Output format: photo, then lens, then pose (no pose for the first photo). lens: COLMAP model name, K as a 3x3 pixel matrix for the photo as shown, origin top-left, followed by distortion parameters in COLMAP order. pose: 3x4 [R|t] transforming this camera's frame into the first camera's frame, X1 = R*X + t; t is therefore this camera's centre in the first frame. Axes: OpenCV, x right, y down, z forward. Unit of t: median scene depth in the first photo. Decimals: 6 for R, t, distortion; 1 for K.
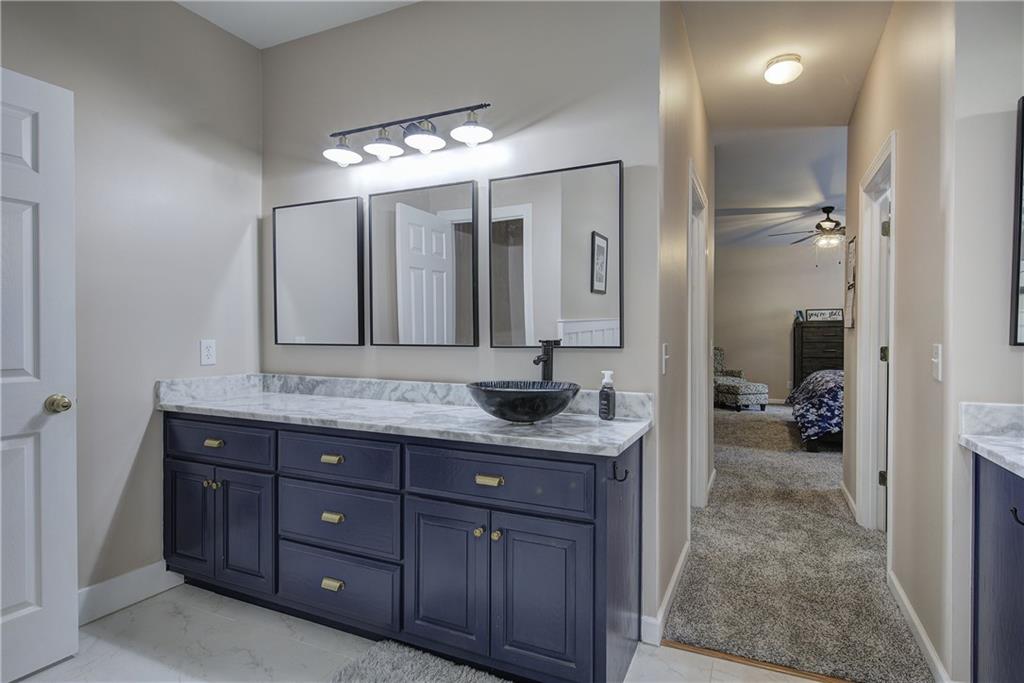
lens RADIAL K [[530.3, 0, 517.2], [0, 530.3, 339.7], [0, 0, 1]] dist [0.006327, -0.002518]
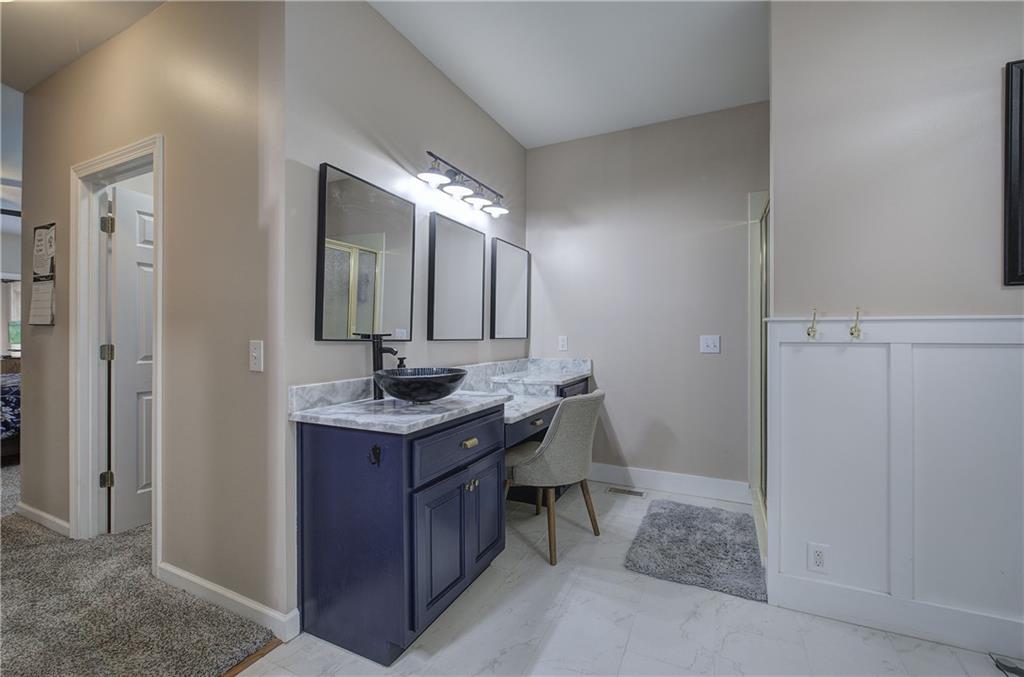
lens RADIAL K [[431.2, 0, 513.5], [0, 431.2, 336.0], [0, 0, 1]] dist [-0.003105, 0.000865]
pose [[0.023254, -0.001474, 0.999729, -0.117603], [0.005554, 0.999984, 0.001345, -0.000352], [-0.999714, 0.005521, 0.023262, 0.321117]]
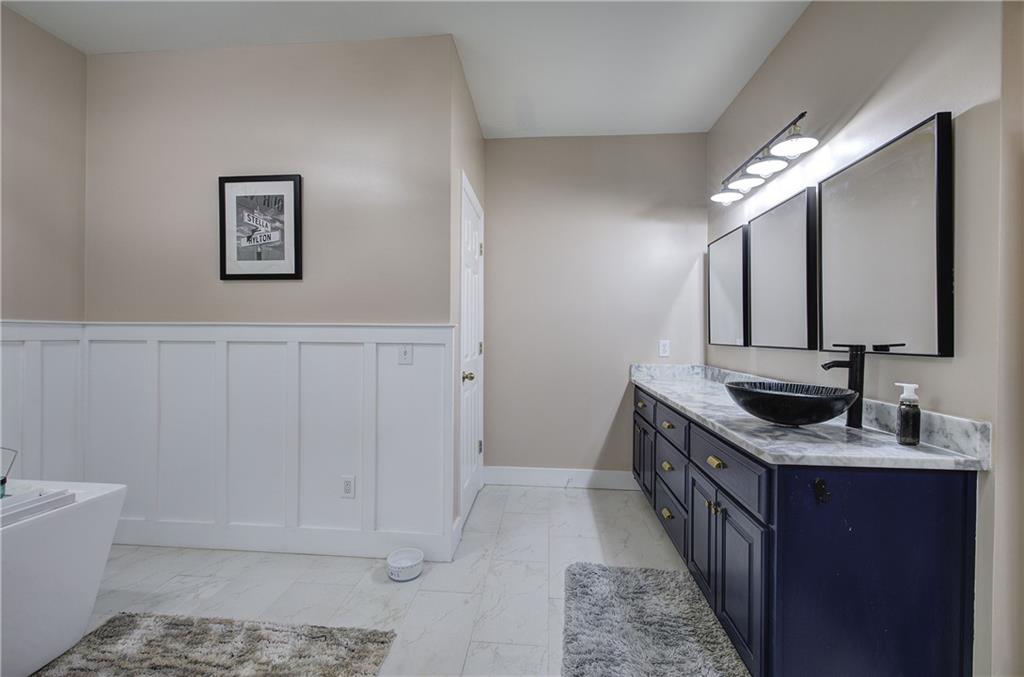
lens RADIAL K [[431.2, 0, 514.1], [0, 431.2, 334.9], [0, 0, 1]] dist [-0.003105, 0.000865]
pose [[0.344699, -0.000505, -0.938713, 0.492721], [-0.015706, 0.999857, -0.006305, -0.001361], [0.938582, 0.016917, 0.344642, 0.181820]]
